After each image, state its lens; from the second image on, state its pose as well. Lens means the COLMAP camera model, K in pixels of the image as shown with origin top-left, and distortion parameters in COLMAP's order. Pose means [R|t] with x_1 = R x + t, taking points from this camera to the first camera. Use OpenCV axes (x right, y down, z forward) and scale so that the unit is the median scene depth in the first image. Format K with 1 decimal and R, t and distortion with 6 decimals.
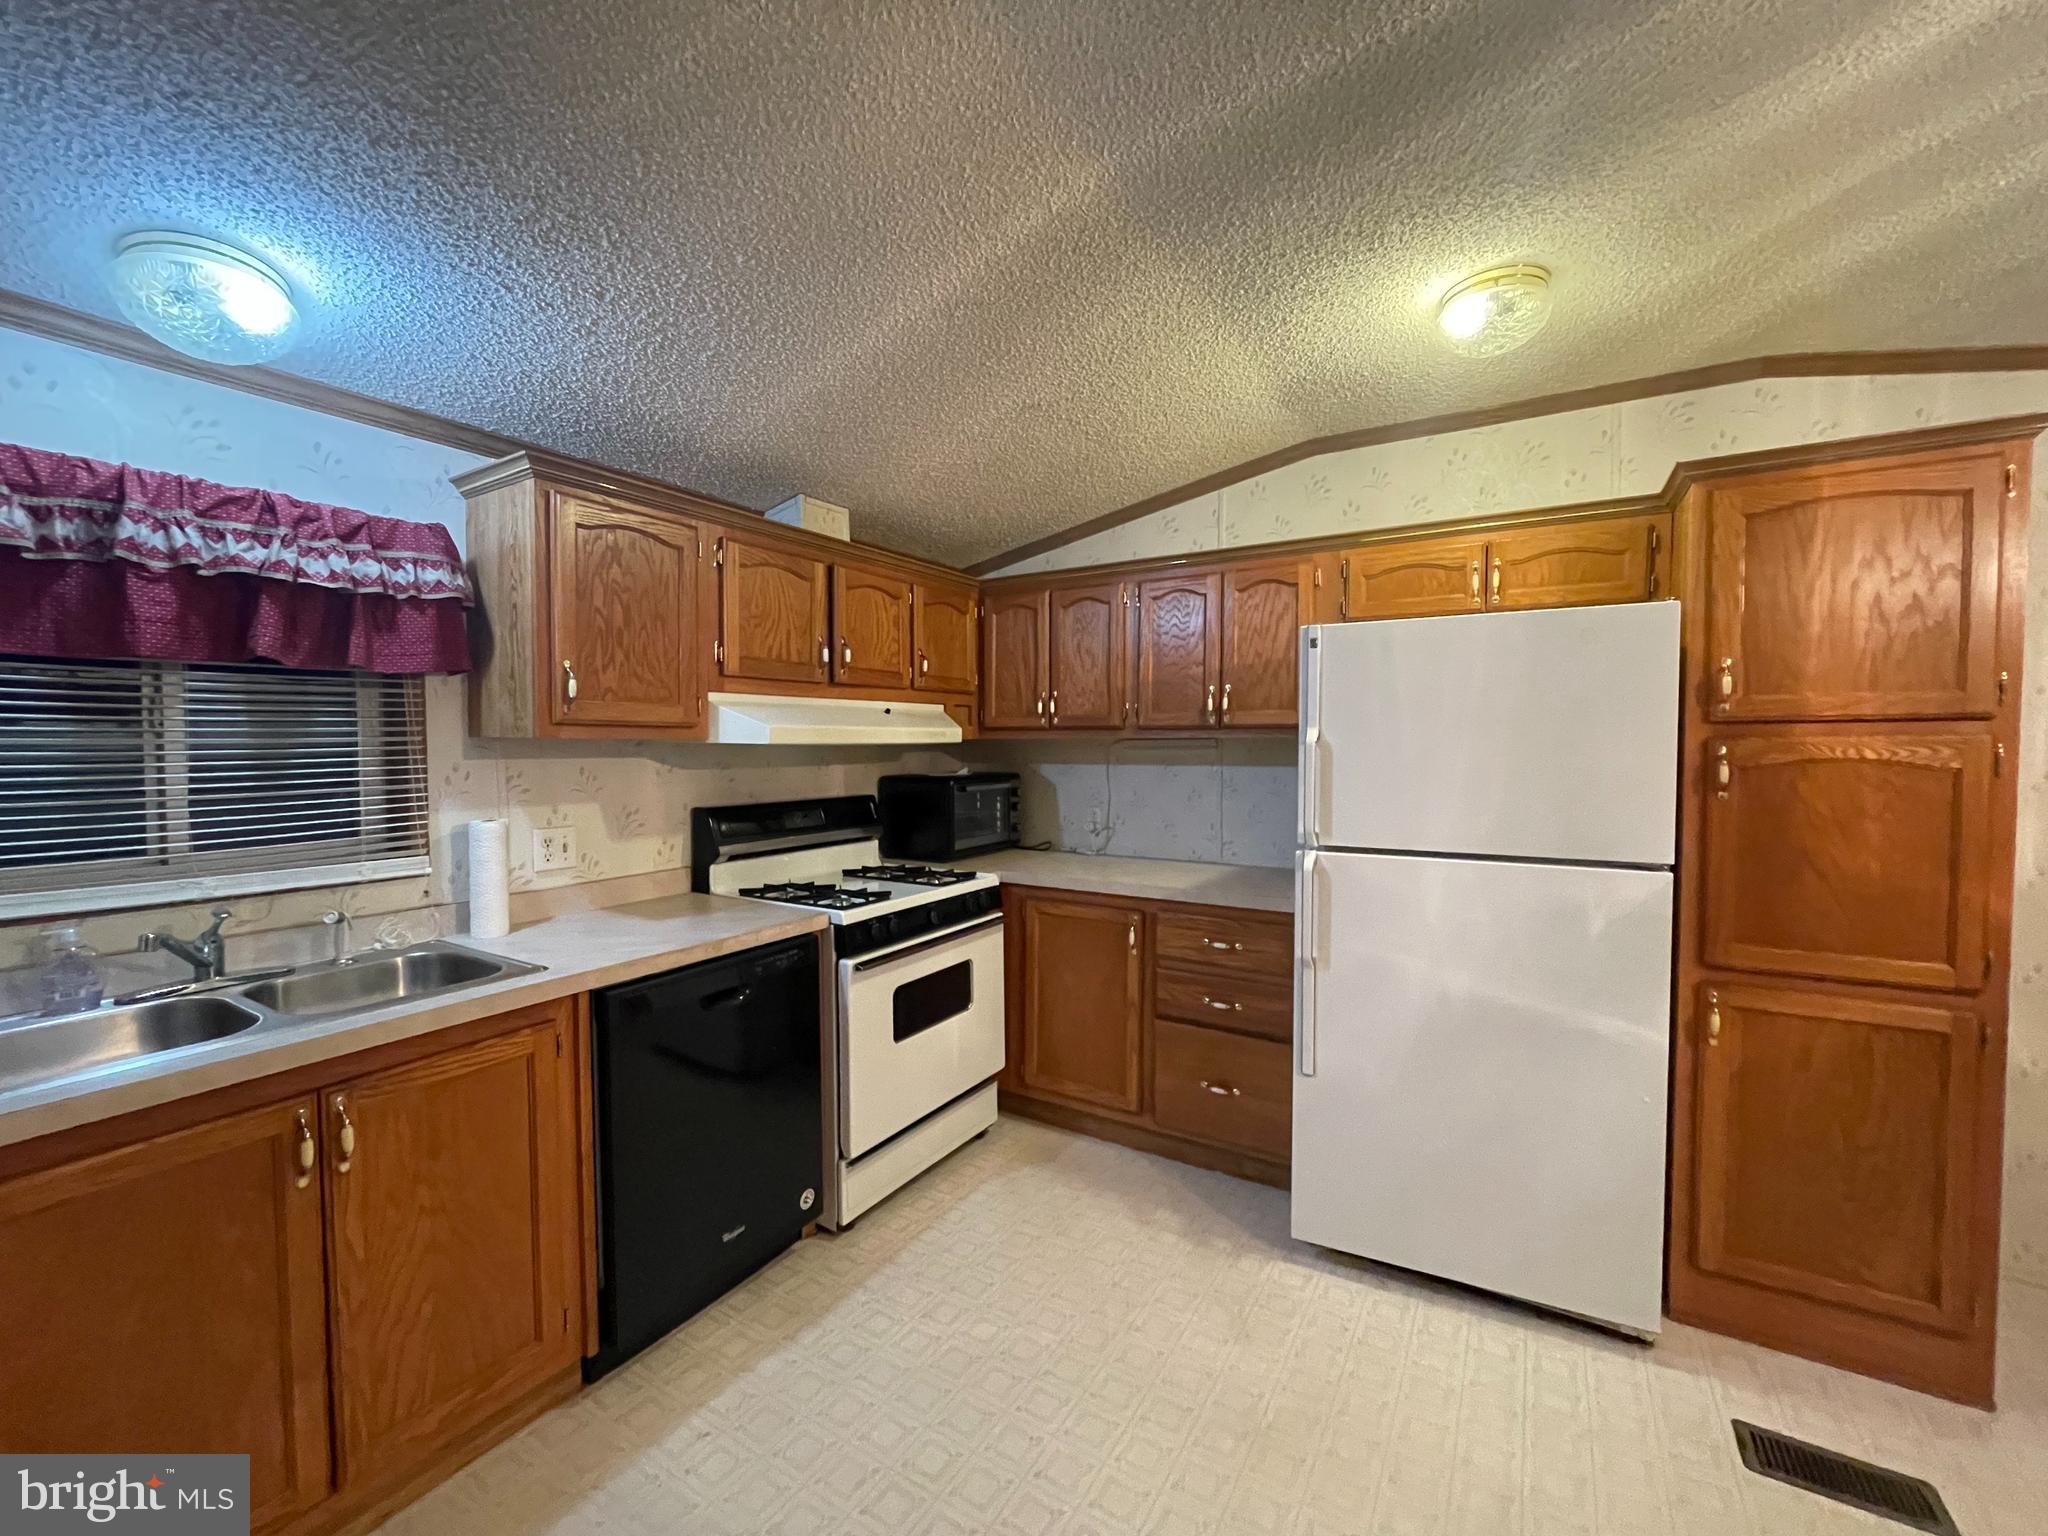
lens RADIAL K [[825.6, 0, 1025.9], [0, 825.6, 769.7], [0, 0, 1]] dist [-0.003110, -0.000337]
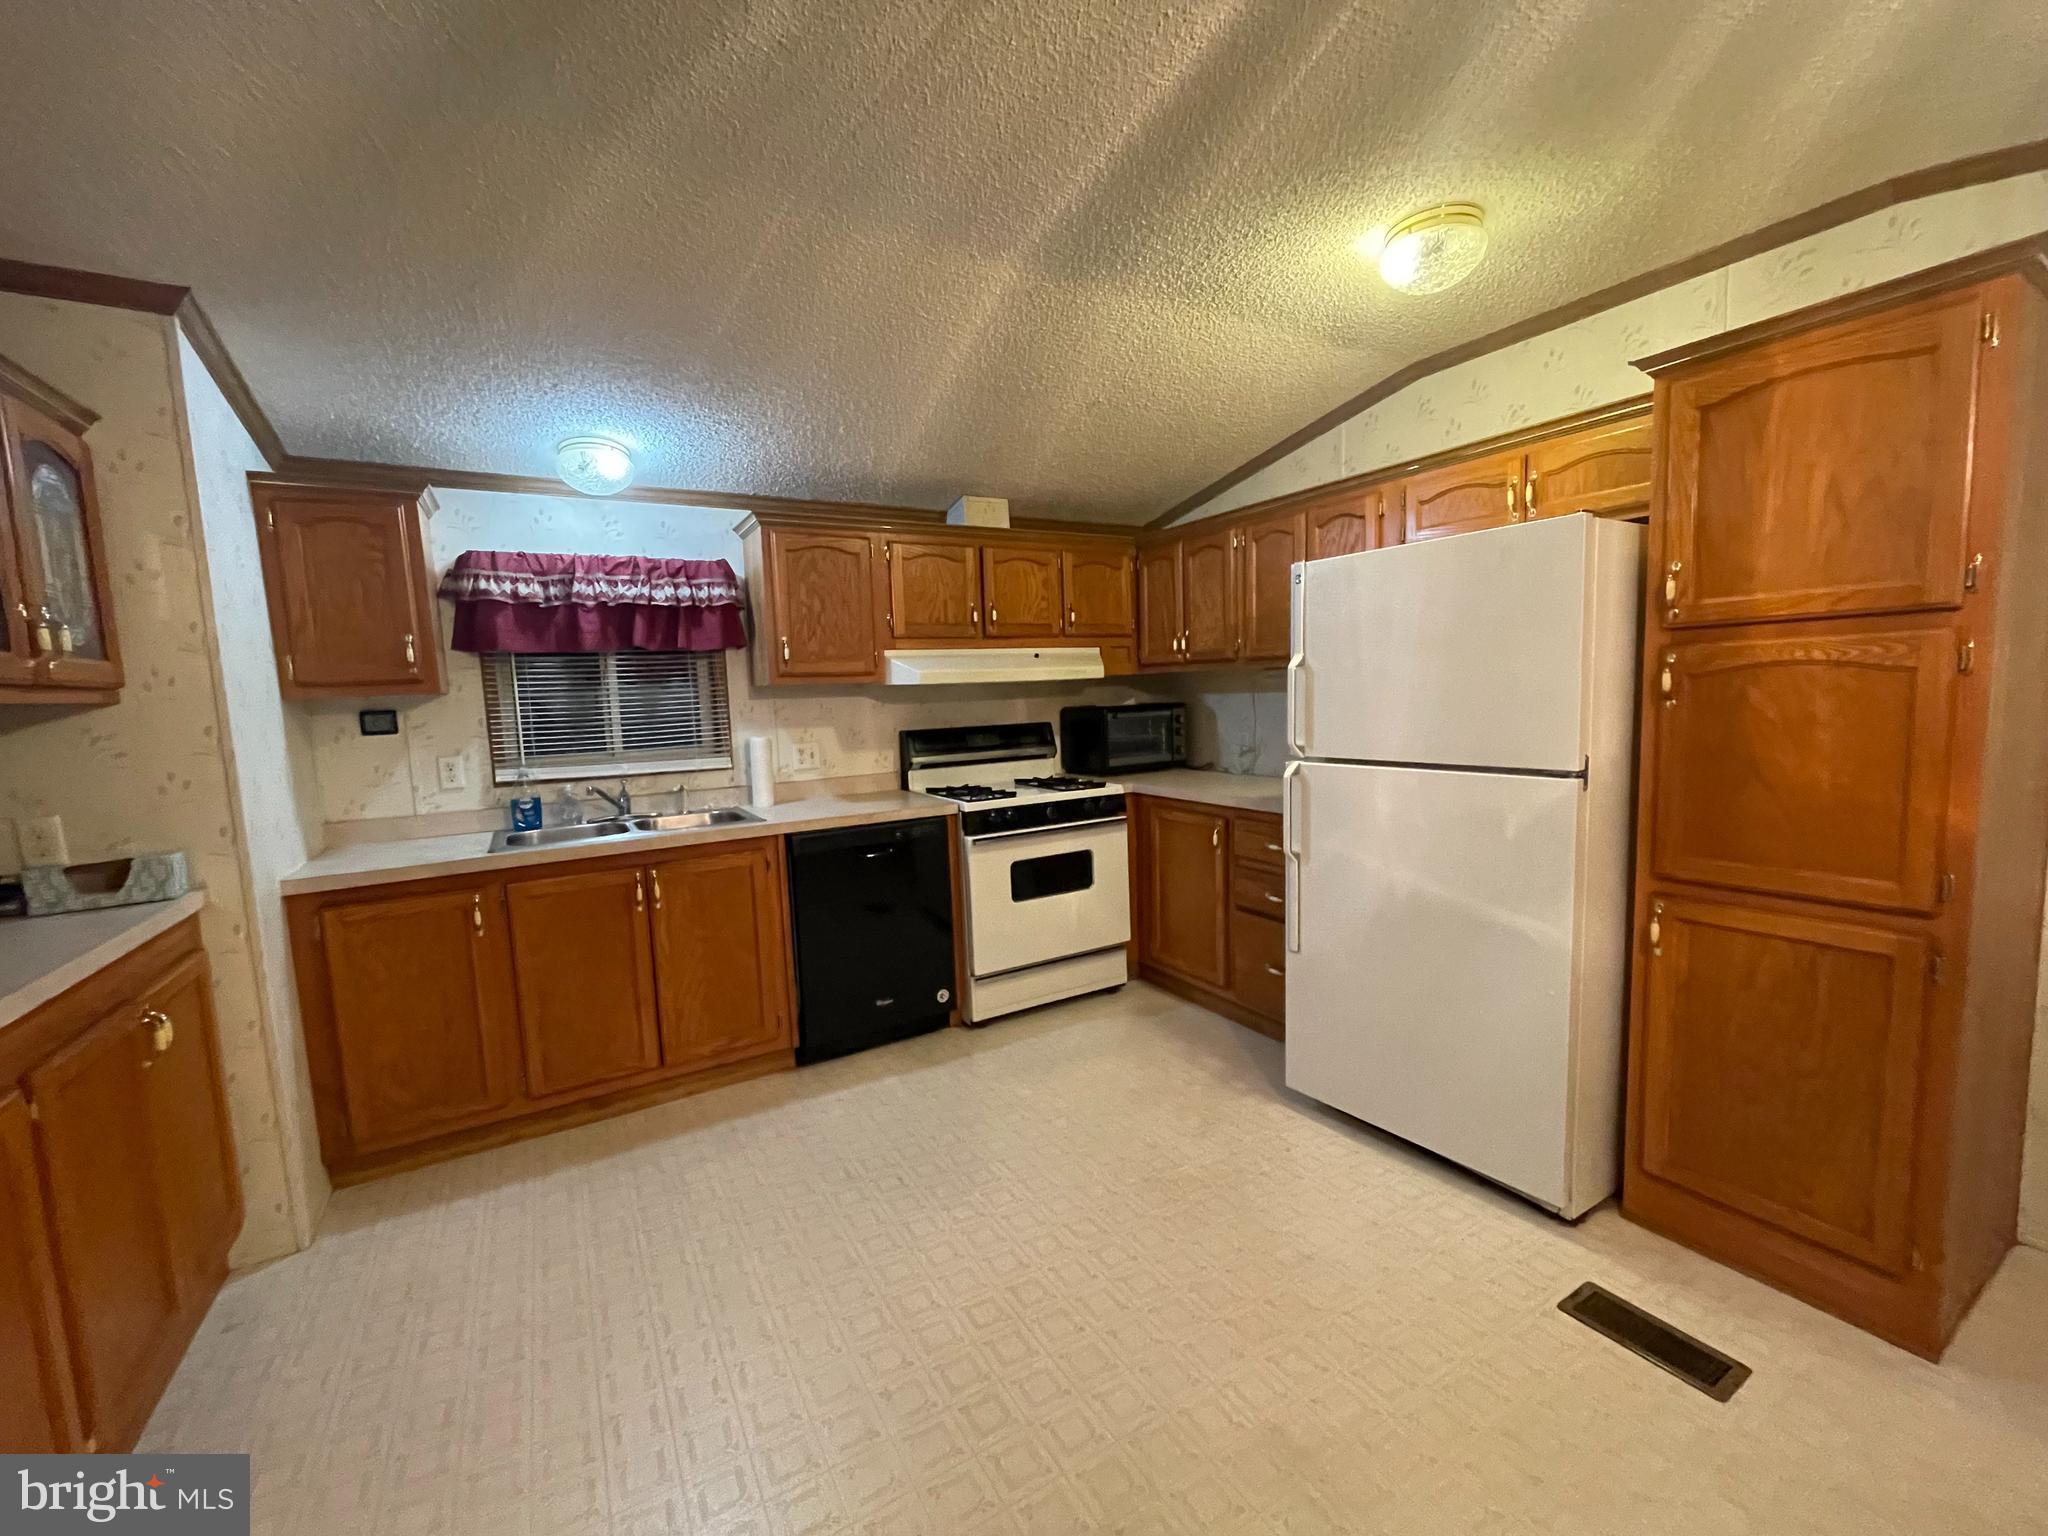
lens RADIAL K [[825.6, 0, 1025.5], [0, 825.6, 770.6], [0, 0, 1]] dist [-0.003110, -0.000337]
pose [[0.884971, 0.015018, -0.465404, 0.524042], [0.019609, 0.997391, 0.069472, 0.022444], [0.465233, -0.070607, 0.882368, -0.190131]]
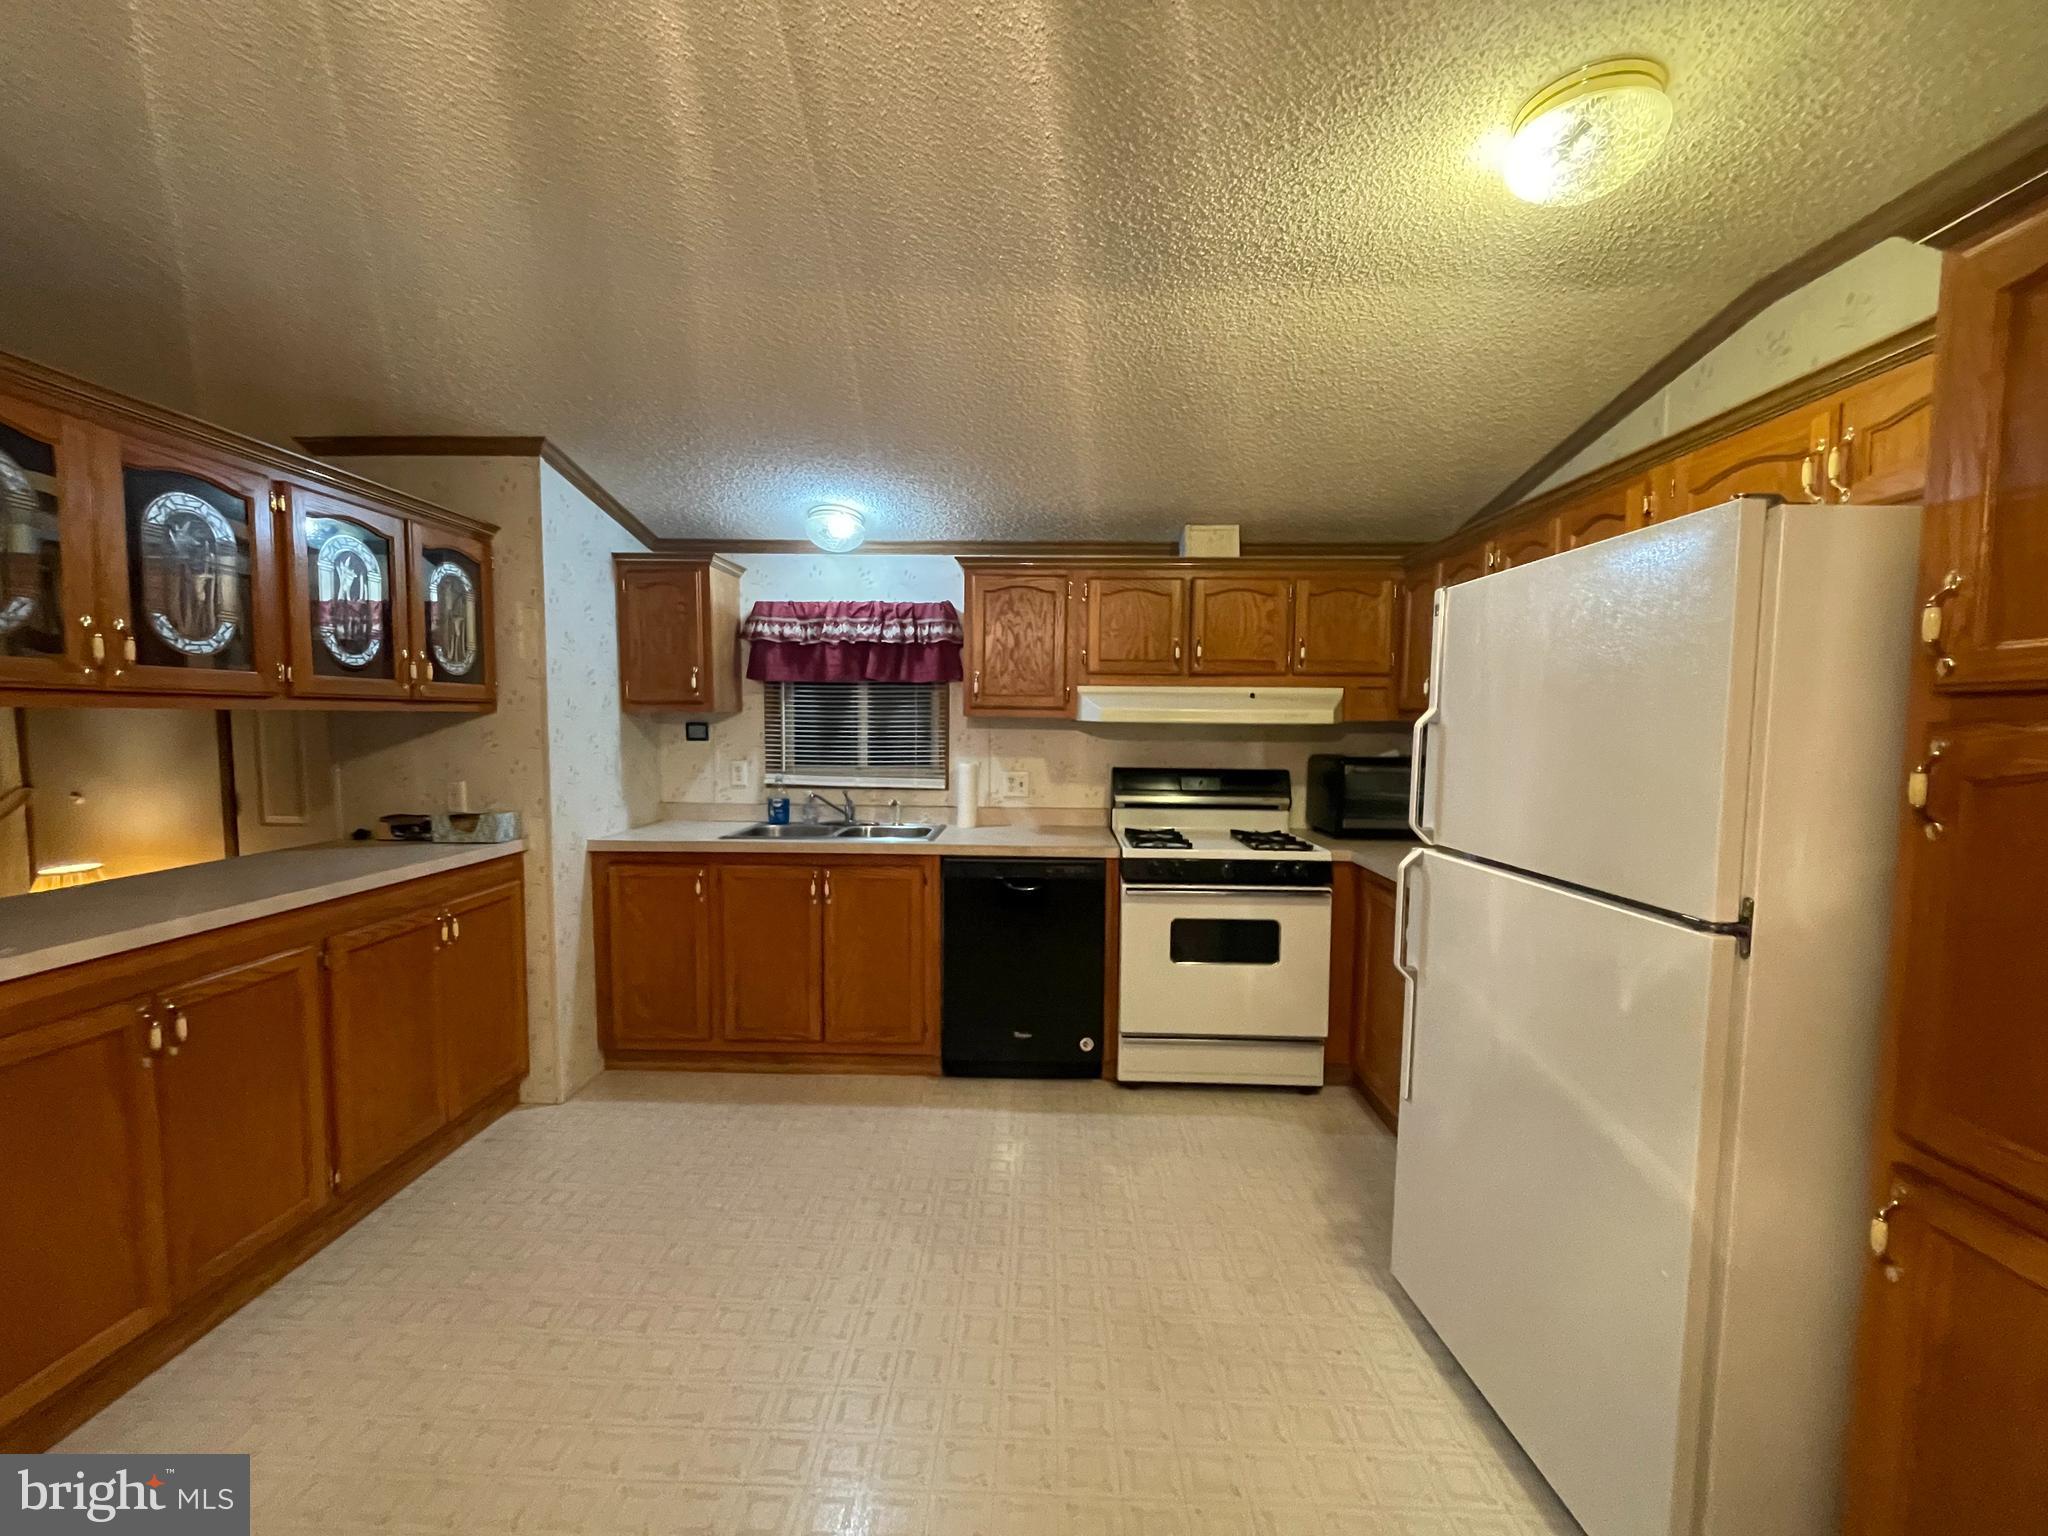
lens RADIAL K [[825.6, 0, 1023.1], [0, 825.6, 770.1], [0, 0, 1]] dist [-0.003110, -0.000337]
pose [[0.503843, 0.059681, -0.861731, 0.844035], [-0.041331, 0.998133, 0.044962, -0.006680], [0.862806, 0.012962, 0.505370, 0.180377]]
